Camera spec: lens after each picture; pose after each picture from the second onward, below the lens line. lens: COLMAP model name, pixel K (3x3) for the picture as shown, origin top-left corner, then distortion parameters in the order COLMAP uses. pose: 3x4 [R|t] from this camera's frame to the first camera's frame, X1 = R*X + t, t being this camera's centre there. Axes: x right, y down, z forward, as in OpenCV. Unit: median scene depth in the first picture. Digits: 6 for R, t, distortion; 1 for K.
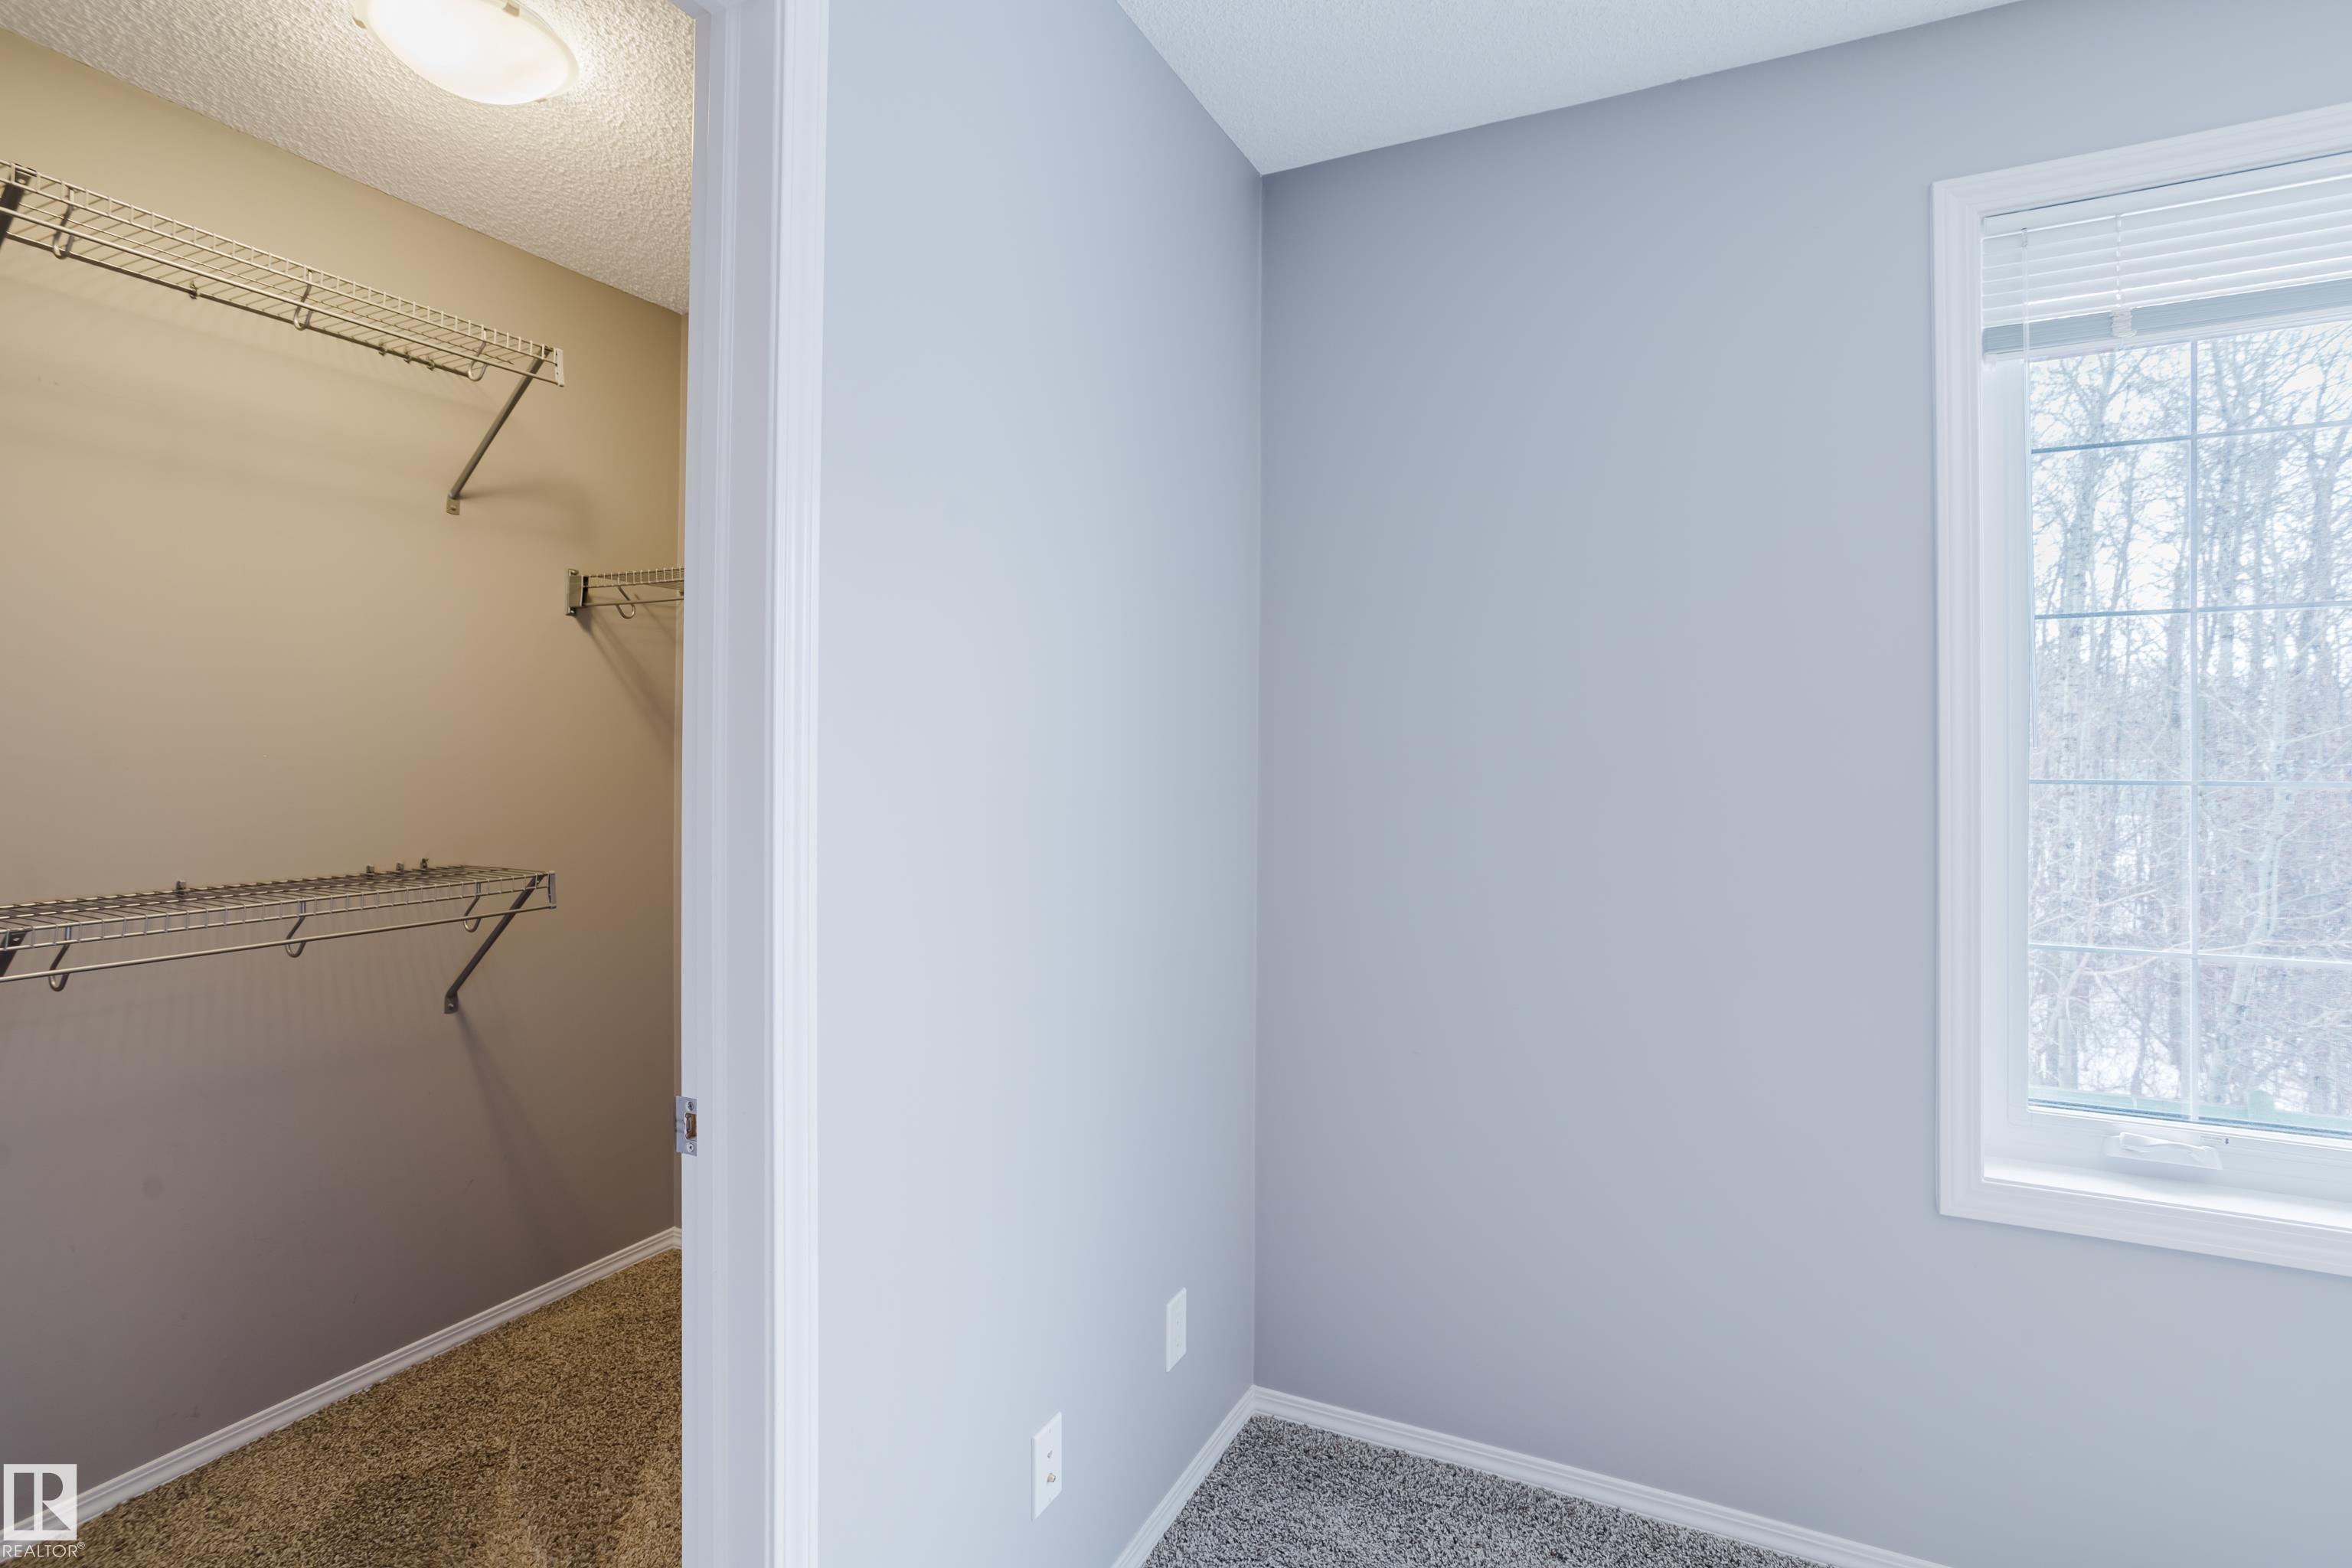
lens RADIAL K [[1159.8, 0, 1176.7], [0, 1159.8, 752.0], [0, 0, 1]] dist [-0.034991, 0.024090]
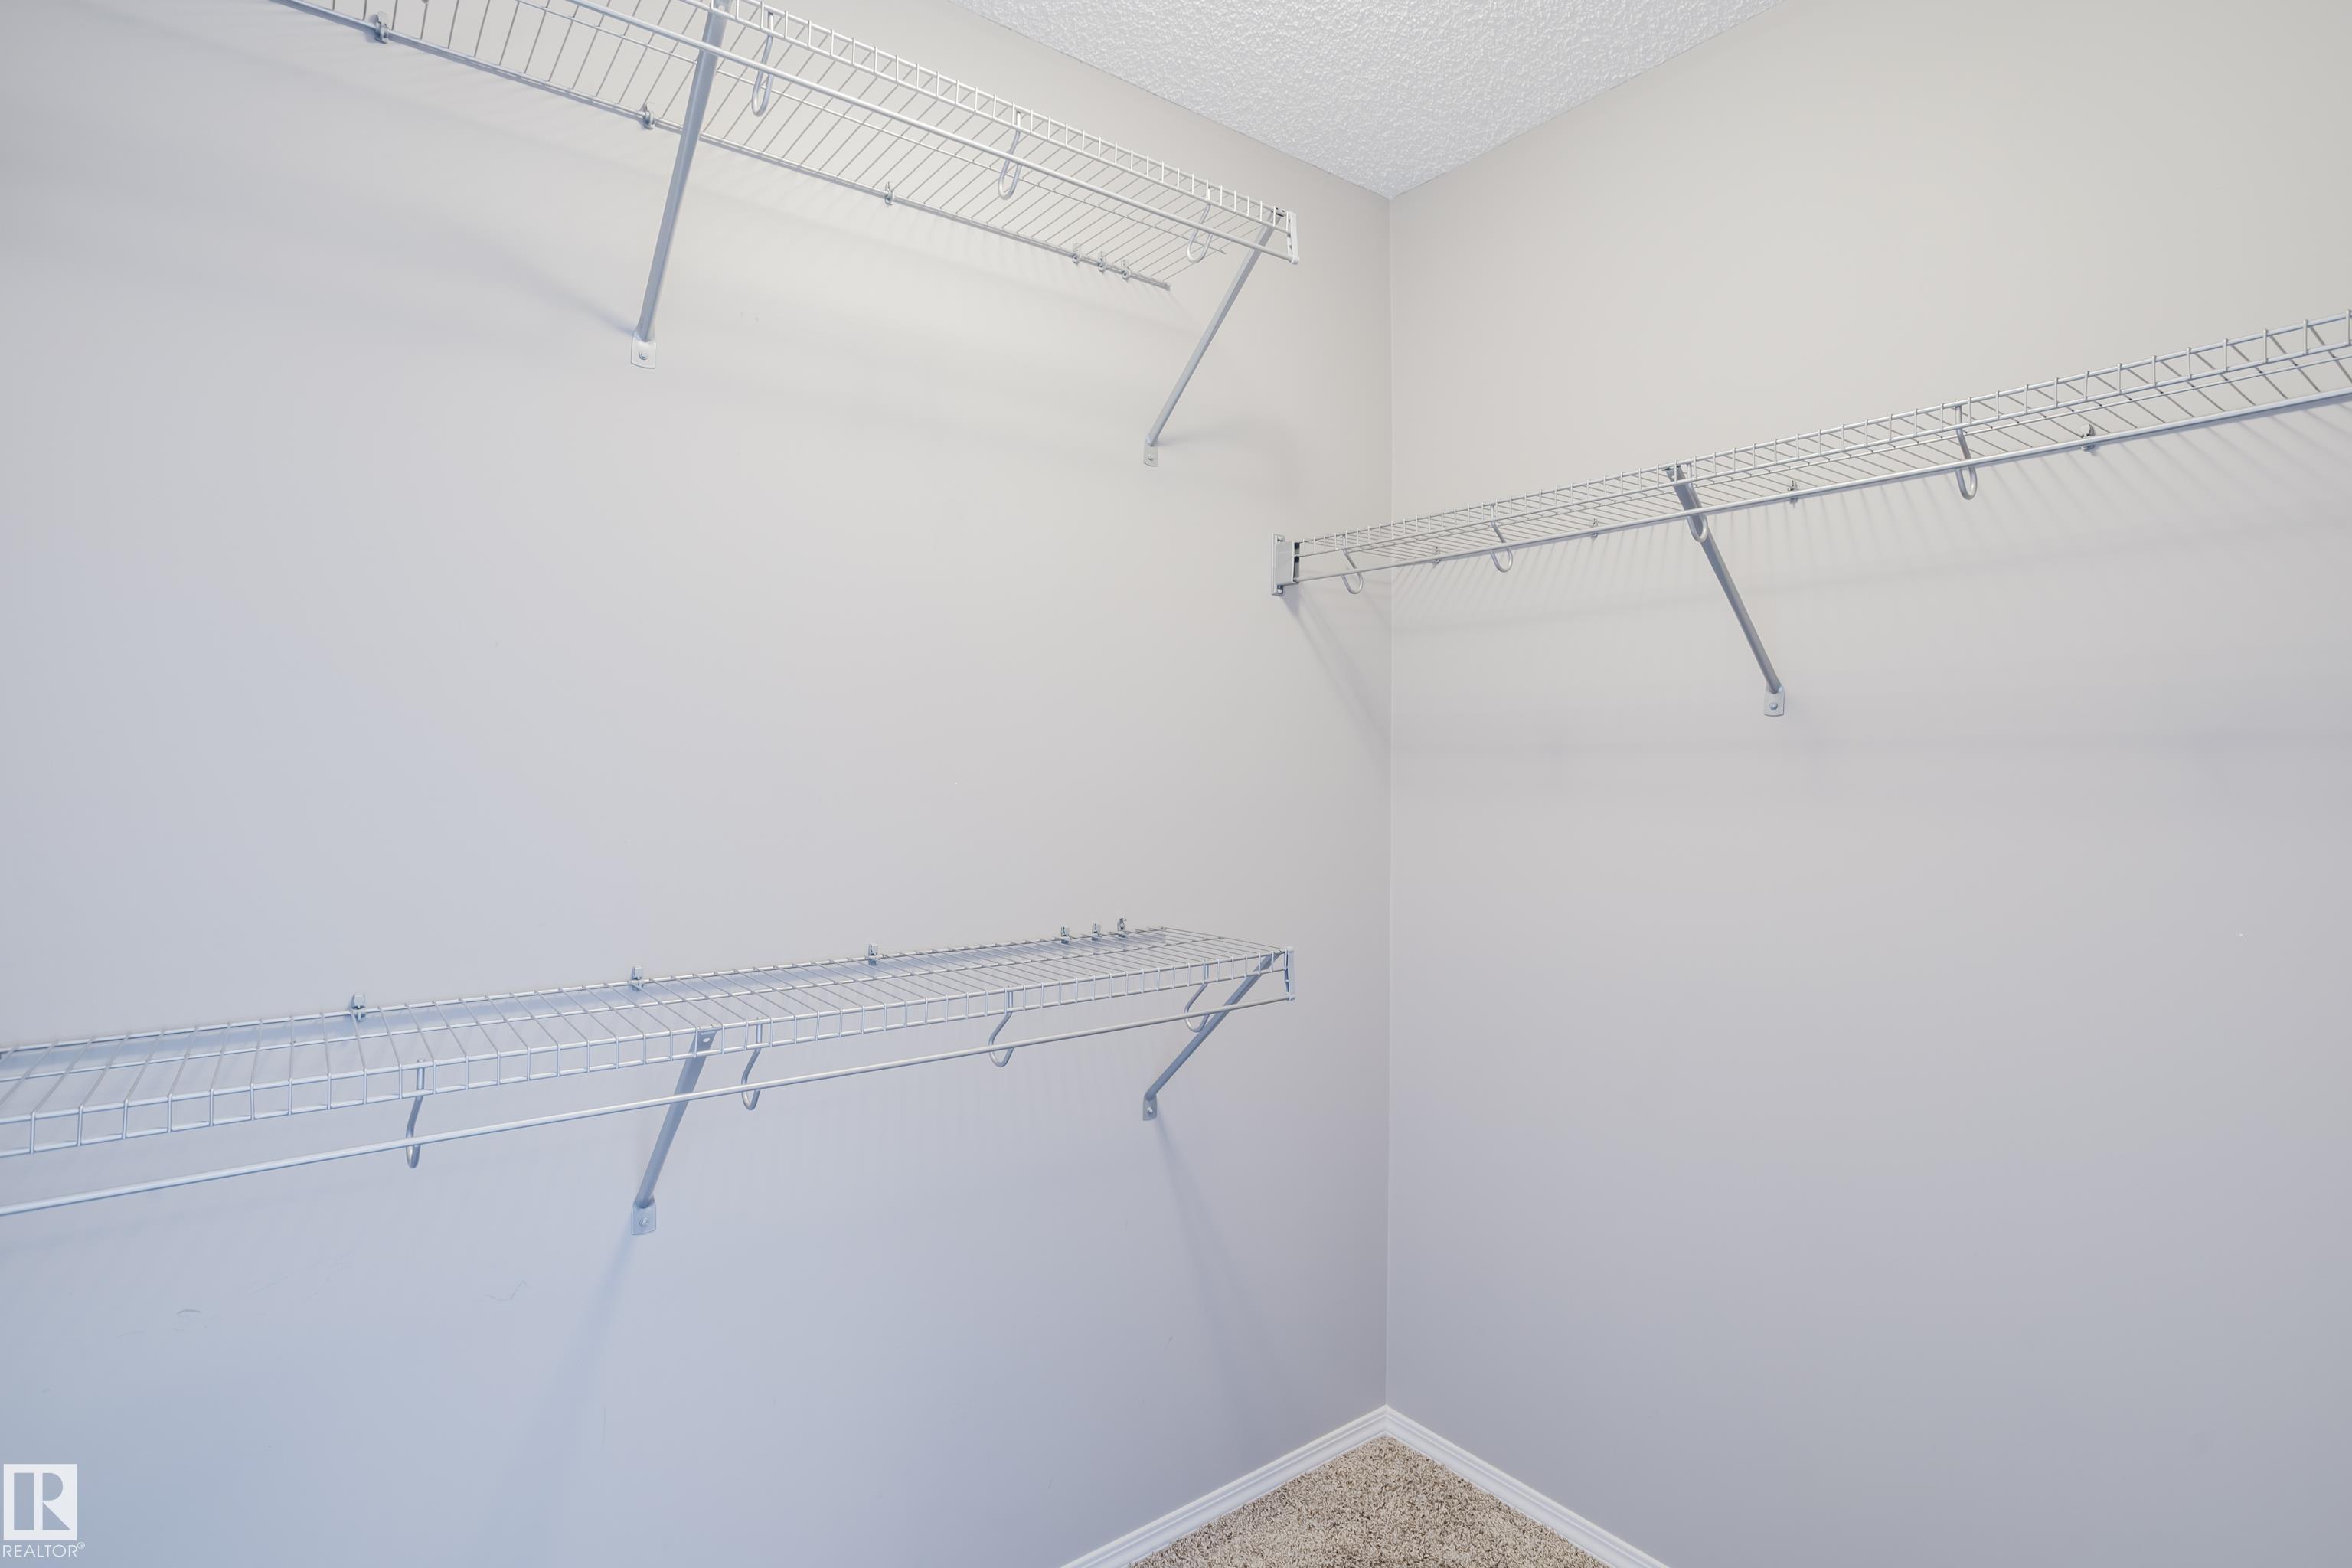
lens RADIAL K [[1193.0, 0, 1183.2], [0, 1193.0, 768.1], [0, 0, 1]] dist [-0.074737, 0.073917]
pose [[0.902087, -0.002824, -0.431544, -0.287942], [0.001813, 0.999995, -0.002755, -0.004378], [0.431549, 0.001703, 0.902088, 0.316336]]
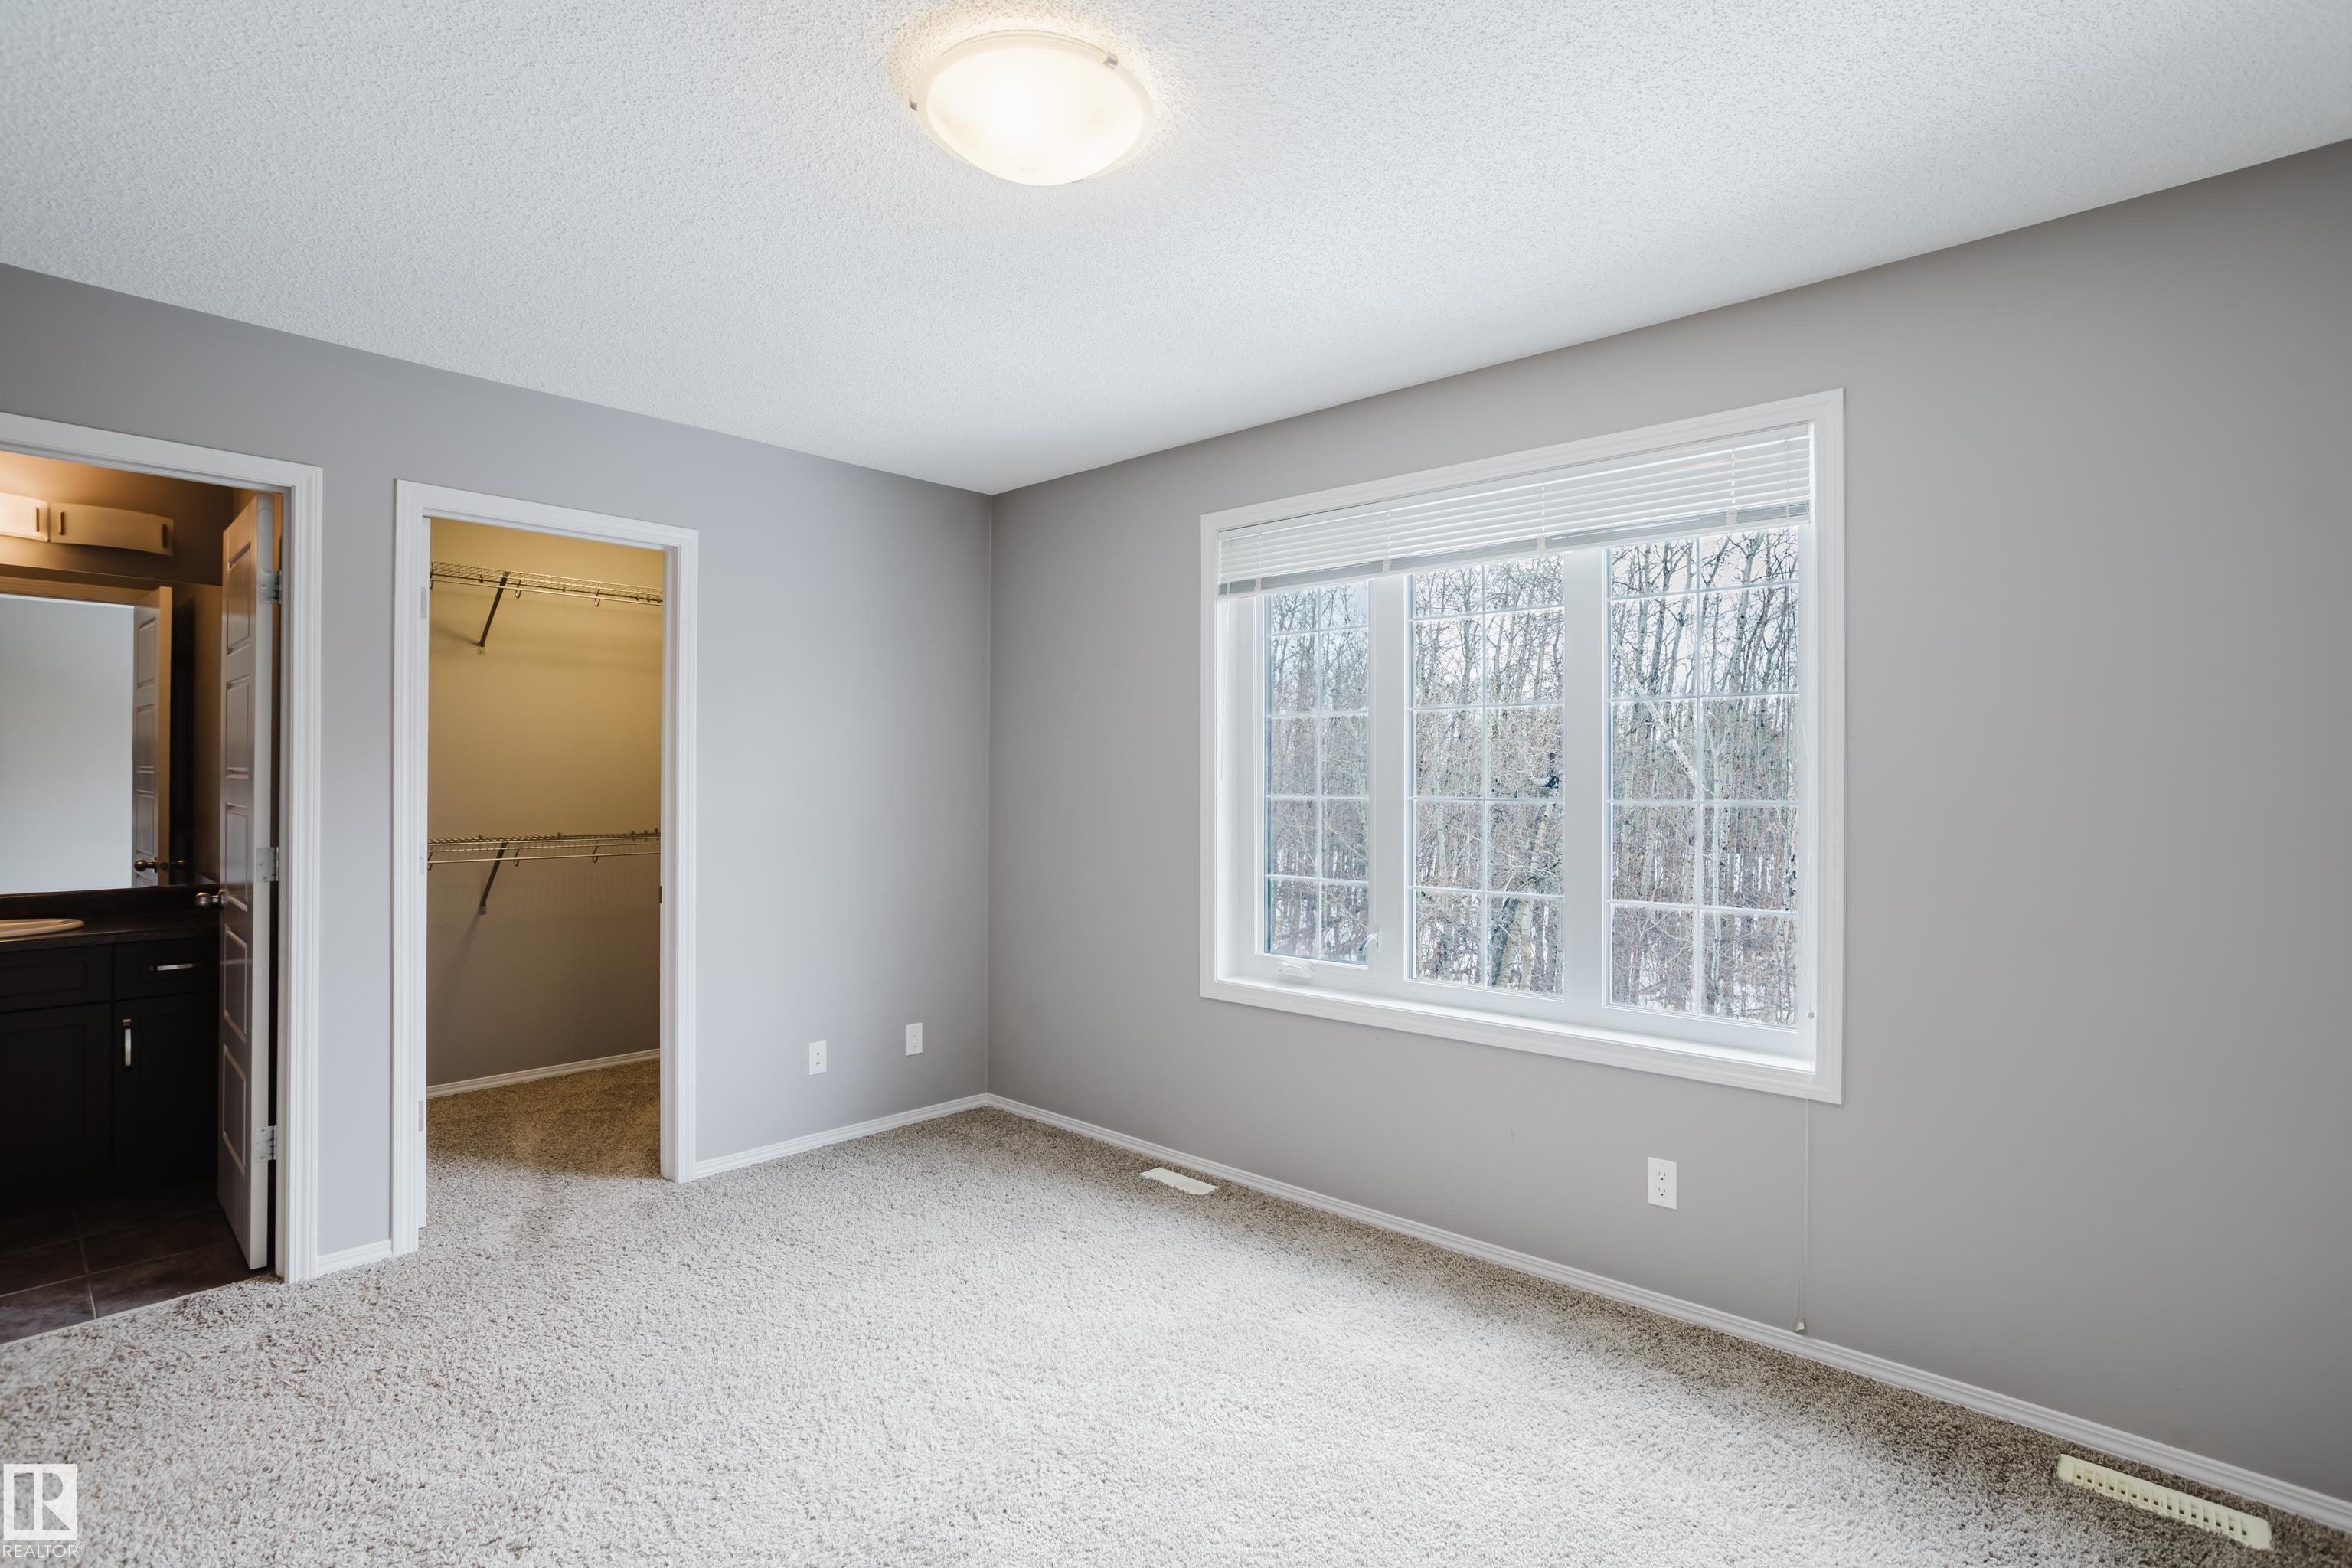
lens RADIAL K [[1161.4, 0, 1120.2], [0, 1161.4, 786.0], [0, 0, 1]] dist [0.000652, 0.024269]
pose [[0.946921, 0.004721, -0.321432, 0.926915], [-0.002104, 0.999962, 0.008488, -0.007435], [0.321460, -0.007361, 0.946894, -0.843708]]
